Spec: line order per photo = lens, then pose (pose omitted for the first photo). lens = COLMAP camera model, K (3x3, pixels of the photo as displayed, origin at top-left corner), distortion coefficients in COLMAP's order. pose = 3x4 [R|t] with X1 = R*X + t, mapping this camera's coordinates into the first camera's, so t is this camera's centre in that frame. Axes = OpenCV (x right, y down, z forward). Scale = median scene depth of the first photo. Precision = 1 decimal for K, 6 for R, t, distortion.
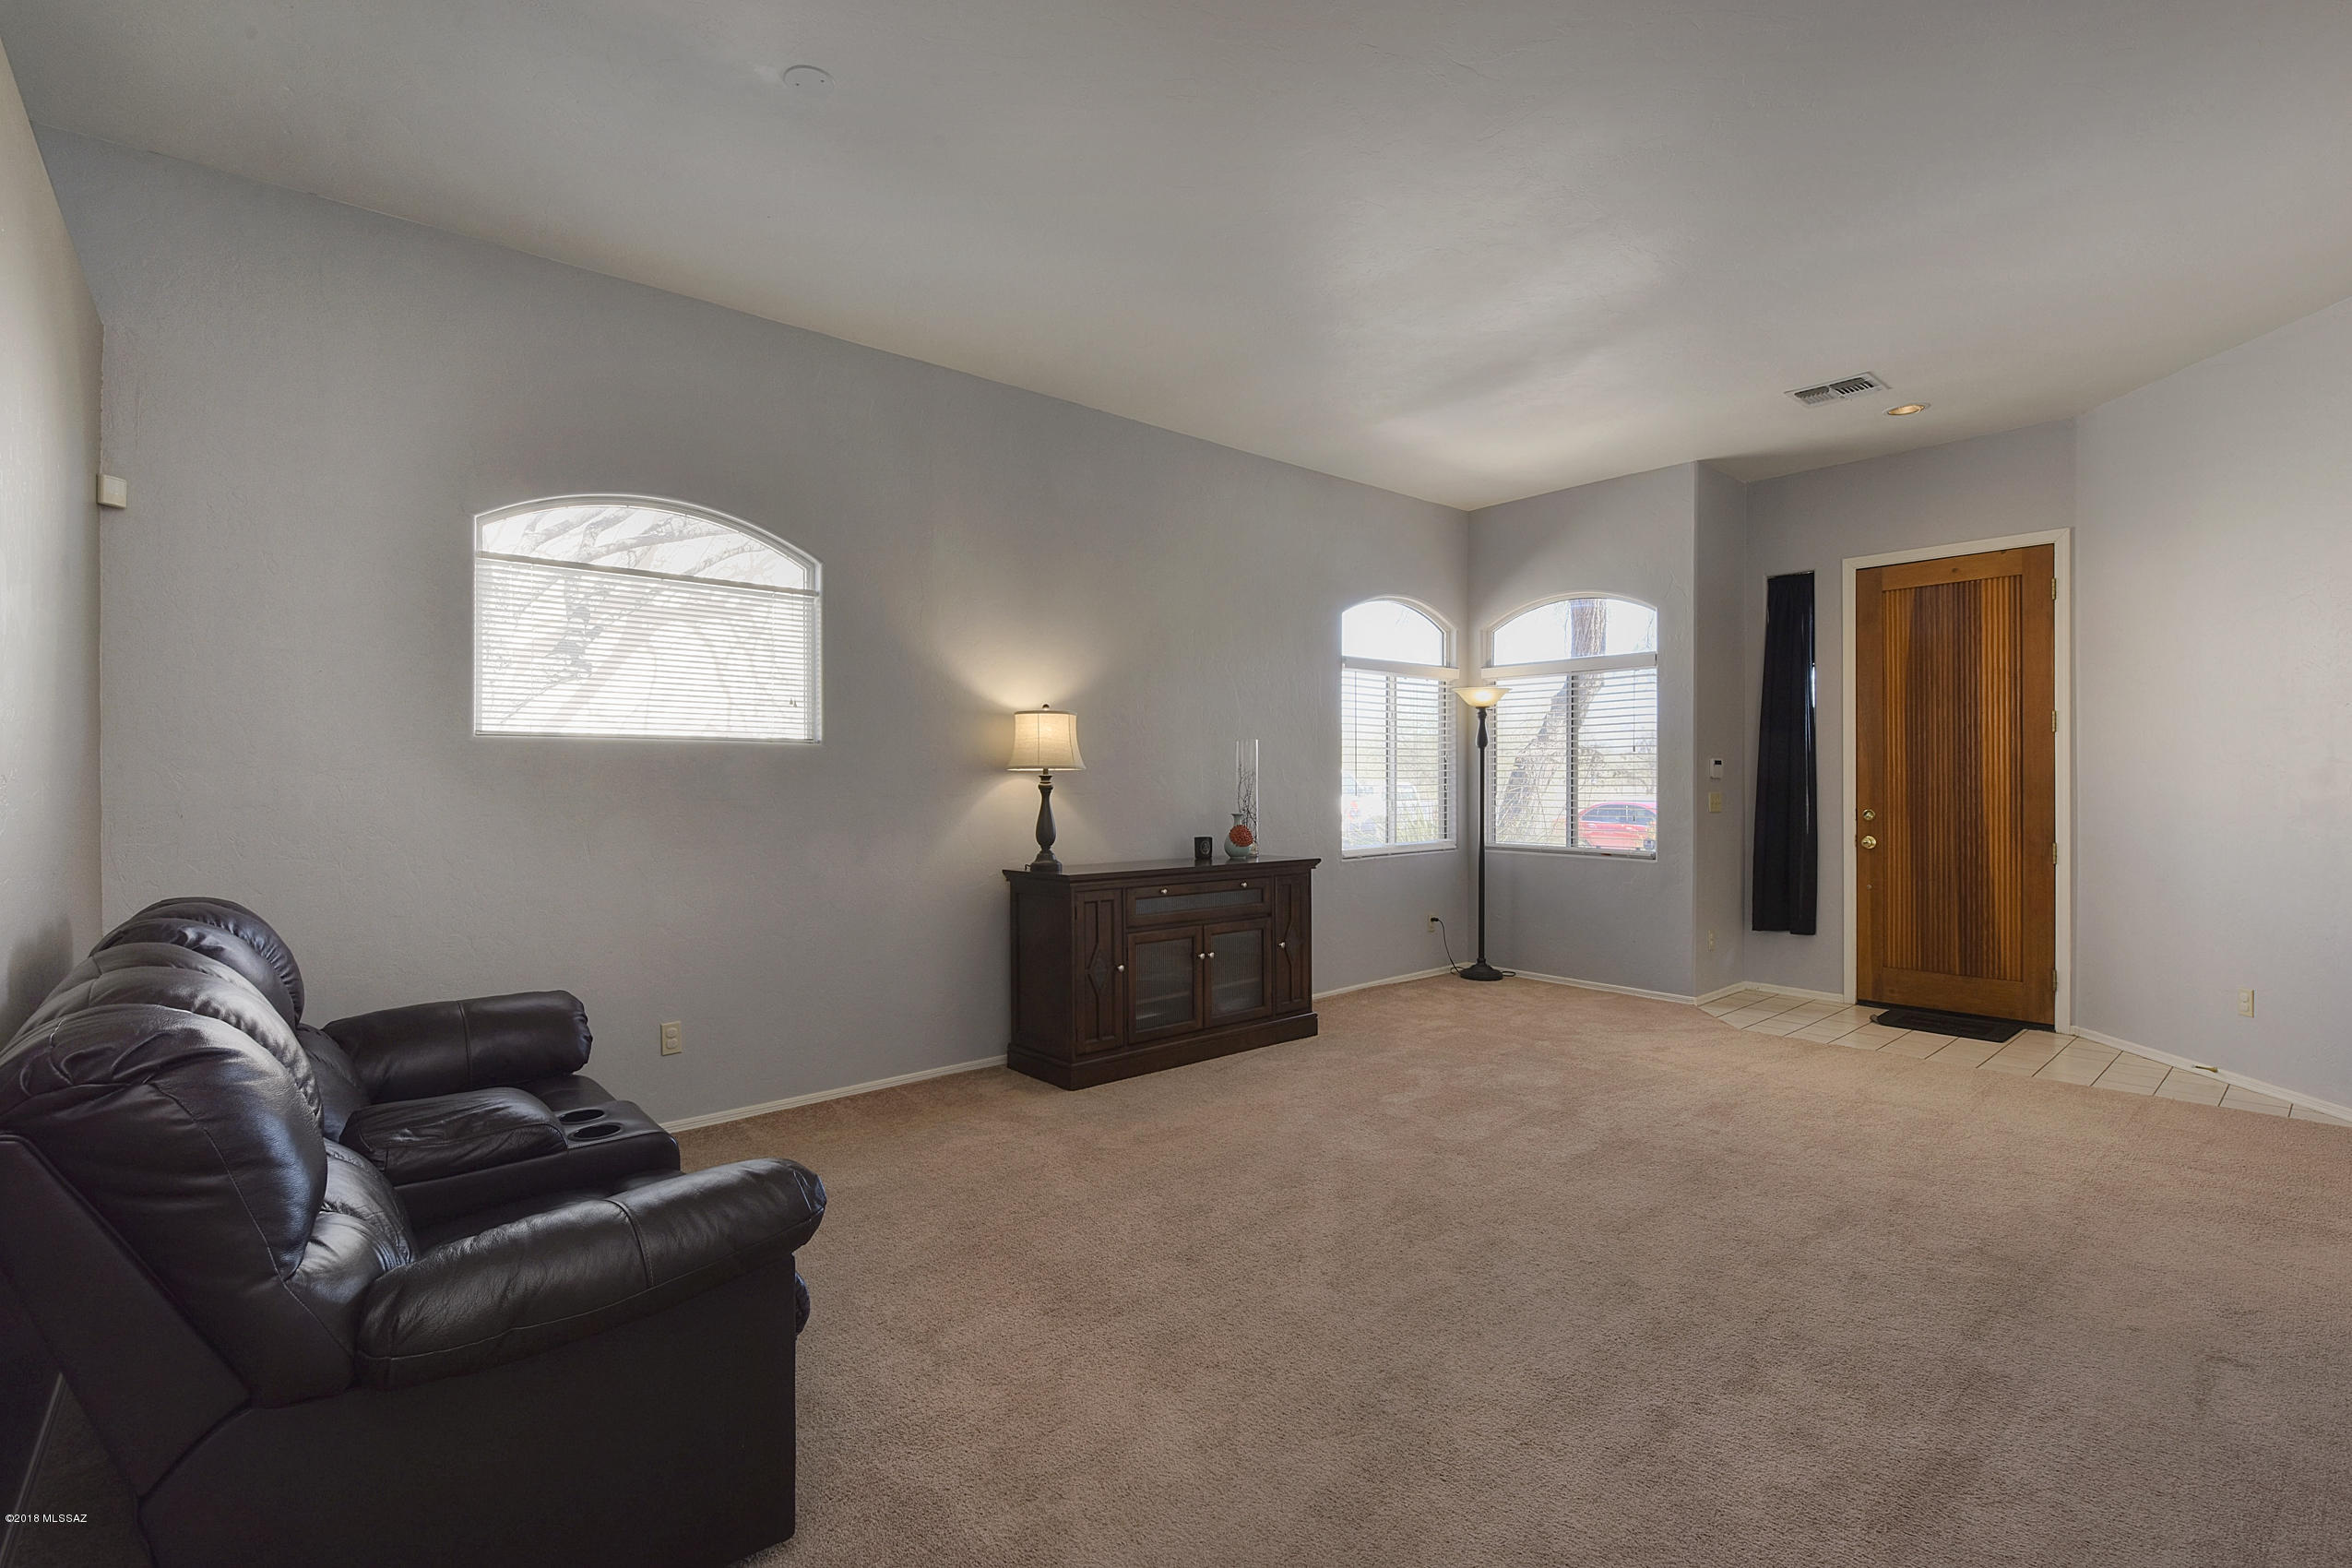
lens RADIAL K [[1062.0, 0, 1194.2], [0, 1062.0, 780.9], [0, 0, 1]] dist [0.002511, 0.000231]
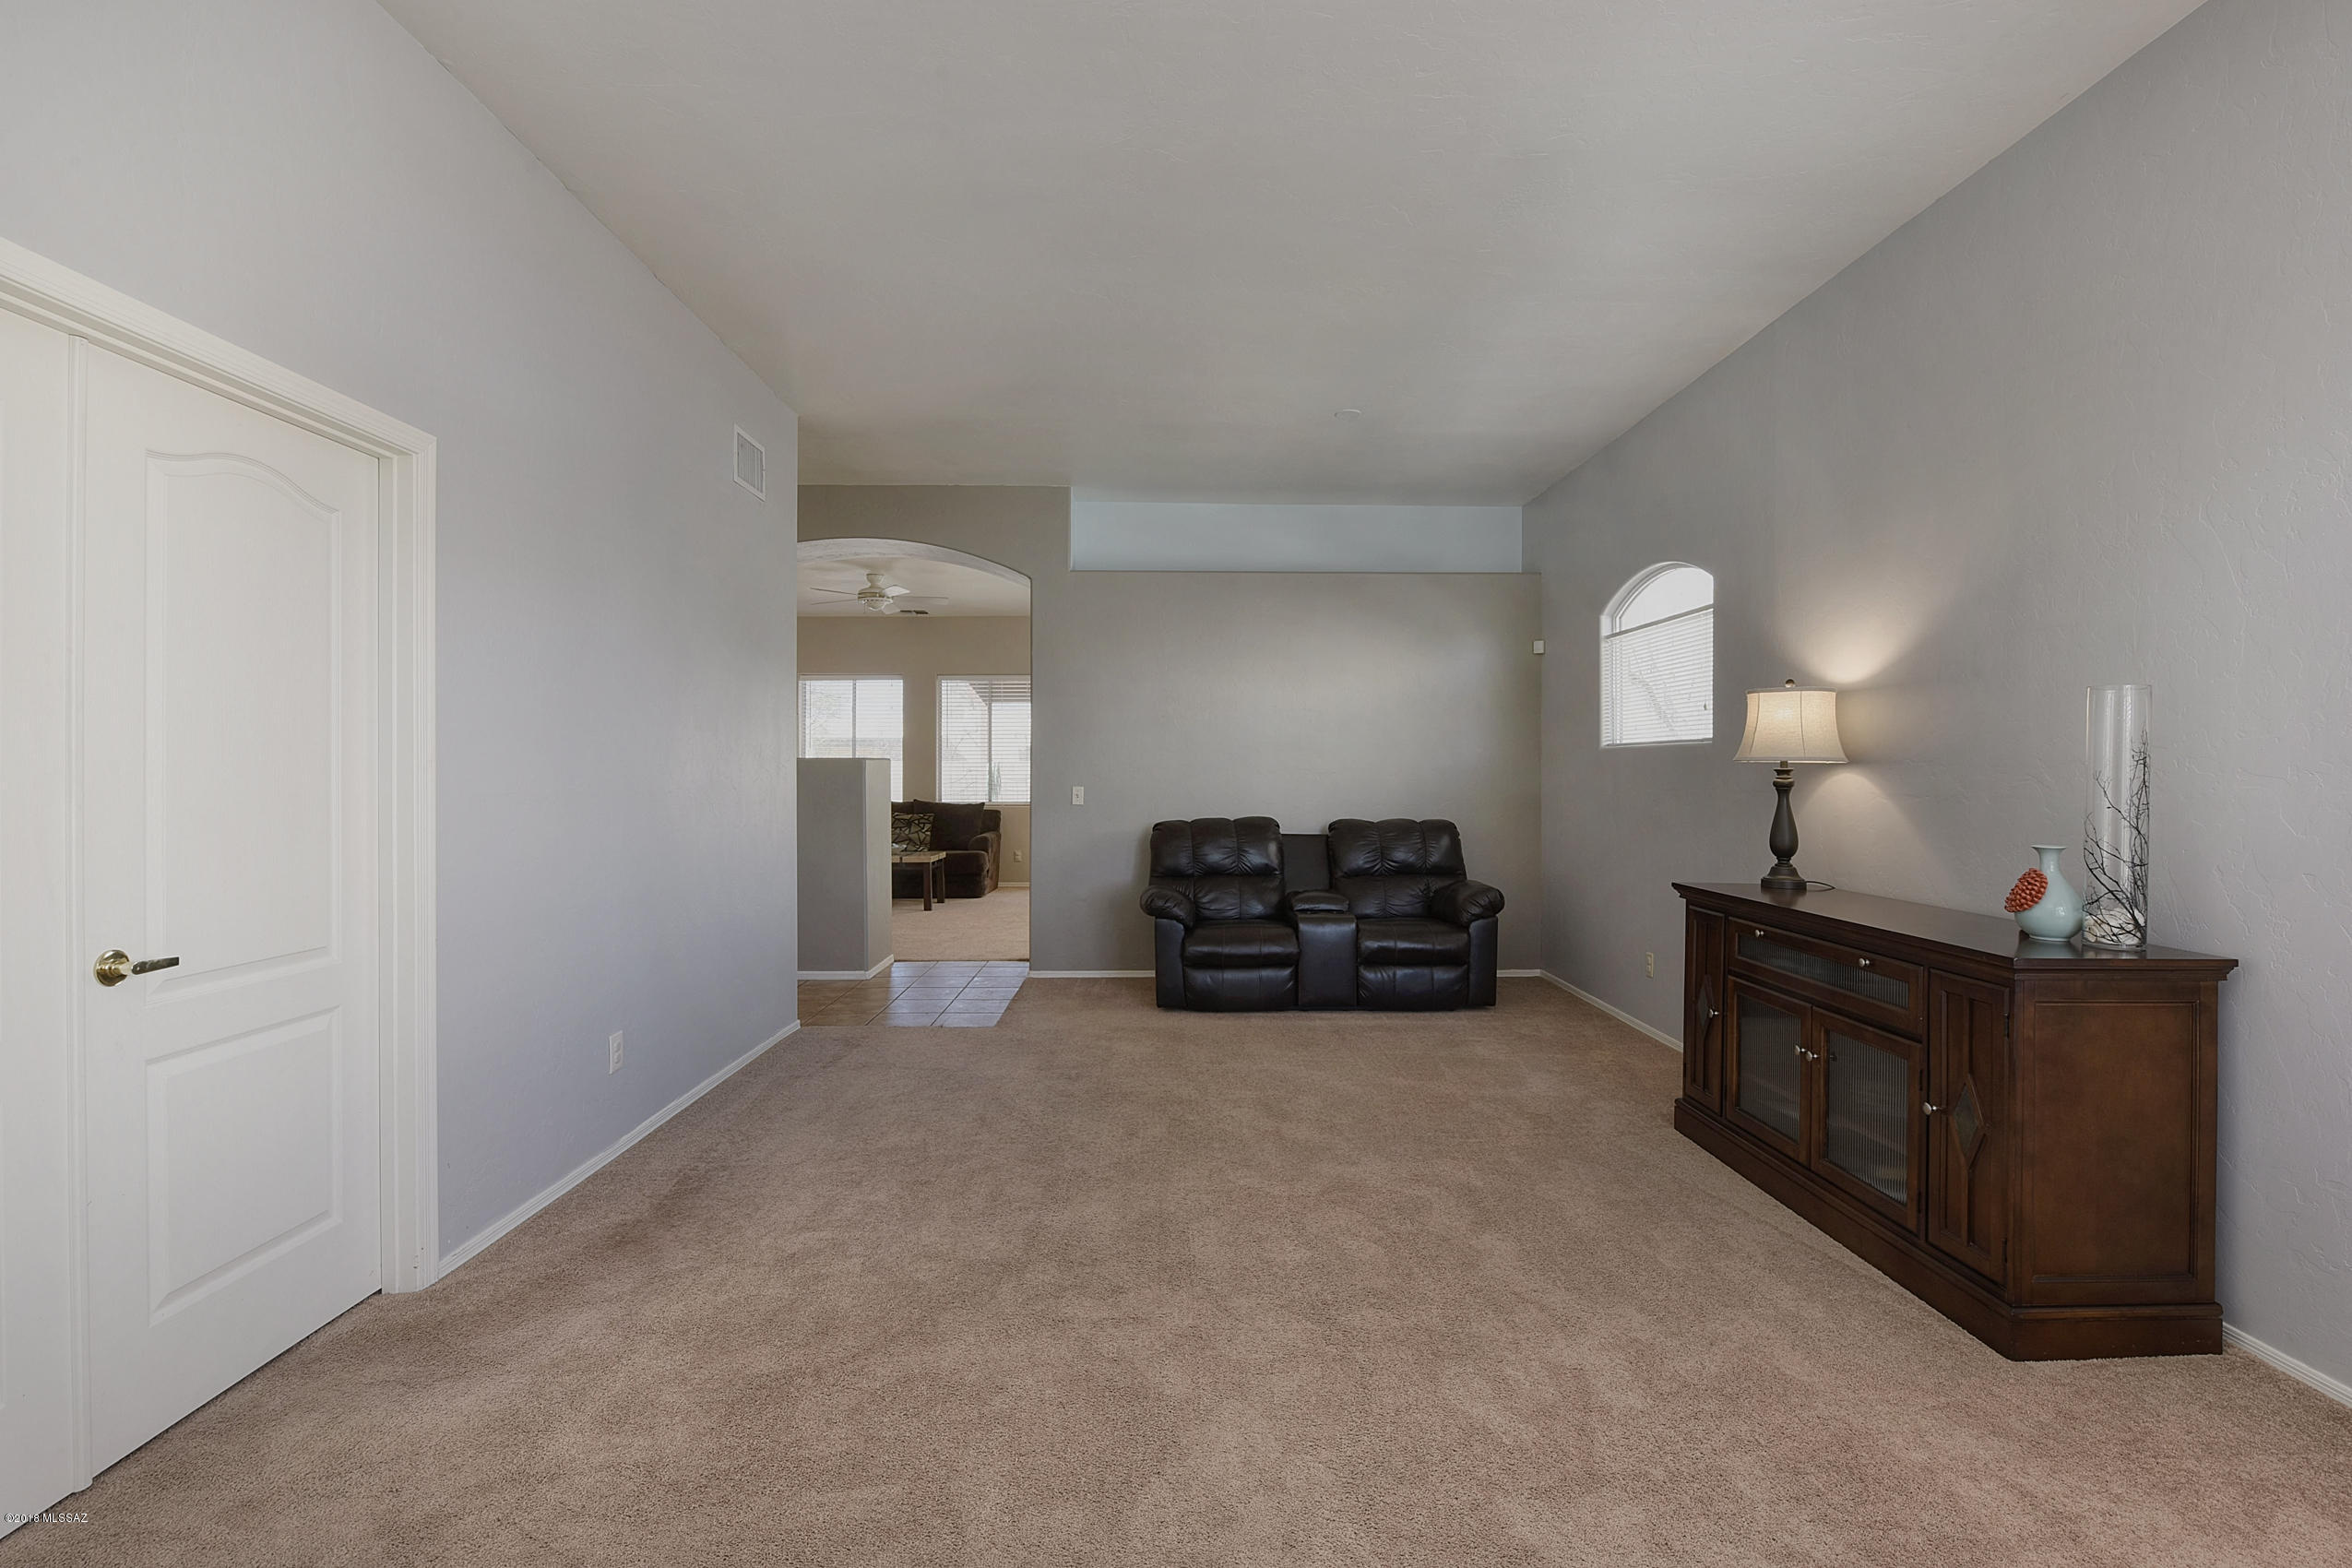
lens RADIAL K [[1062.0, 0, 1194.2], [0, 1062.0, 780.9], [0, 0, 1]] dist [0.002511, 0.000231]
pose [[-0.631058, 0.006334, -0.775710, 0.570948], [-0.002934, 0.999940, 0.010552, -0.002962], [0.775730, 0.008935, -0.631002, 0.871738]]
